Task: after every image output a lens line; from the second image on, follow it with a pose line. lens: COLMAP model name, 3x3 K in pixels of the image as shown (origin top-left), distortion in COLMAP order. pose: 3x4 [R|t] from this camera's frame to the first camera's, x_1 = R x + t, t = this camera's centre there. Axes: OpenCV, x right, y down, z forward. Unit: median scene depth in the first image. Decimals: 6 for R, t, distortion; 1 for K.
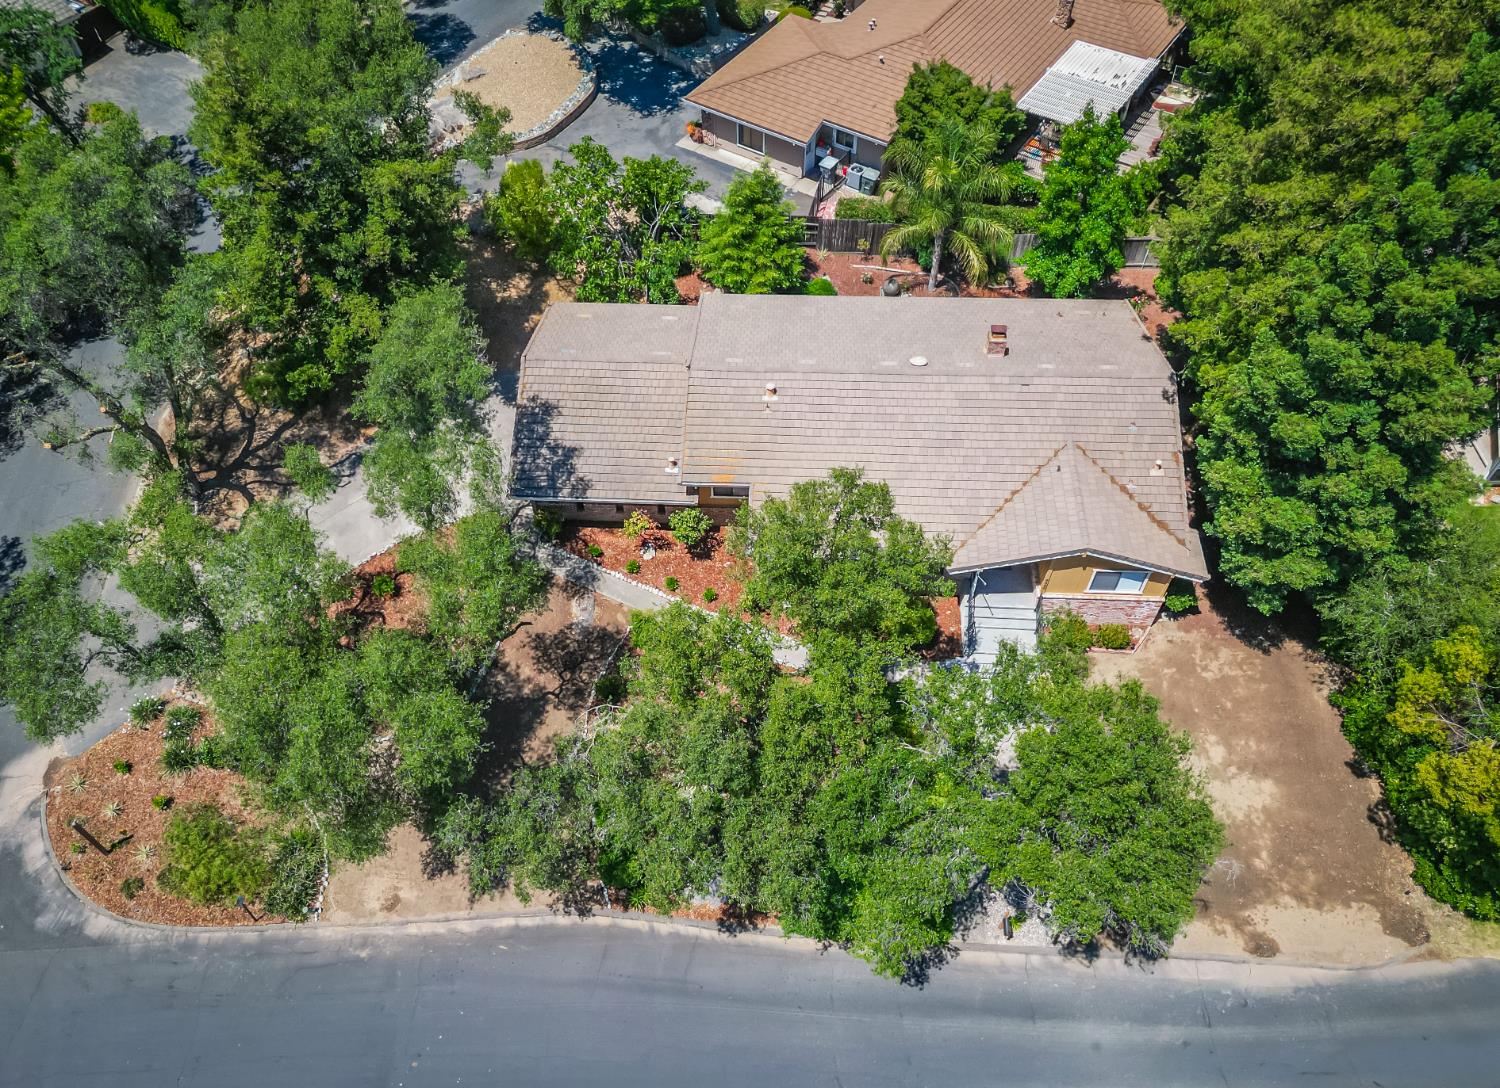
lens RADIAL K [[1109.7, 0, 725.3], [0, 1109.7, 580.3], [0, 0, 1]] dist [0.063865, -0.057328]
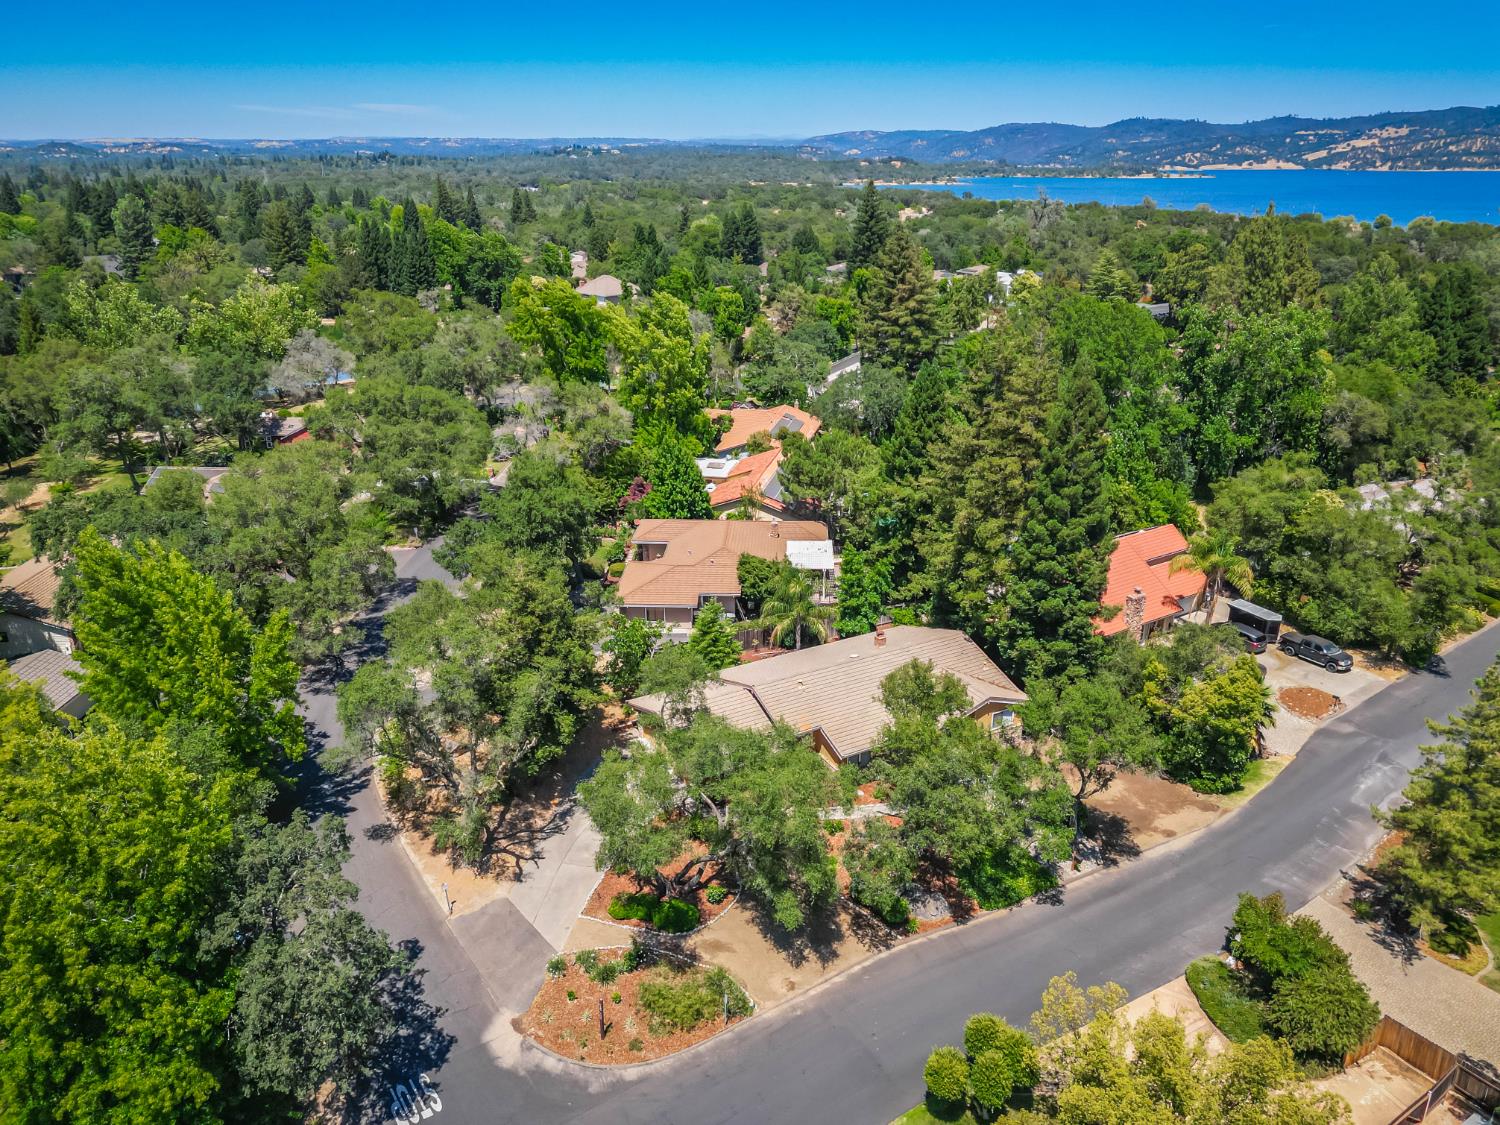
lens RADIAL K [[1044.8, 0, 750.0], [0, 1044.8, 562.5], [0, 0, 1]] dist [0.063661, -0.052481]
pose [[0.848181, -0.176617, 0.499396, -0.870842], [0.416549, 0.804789, -0.422849, 0.366172], [-0.327226, 0.566675, 0.756176, -0.384992]]
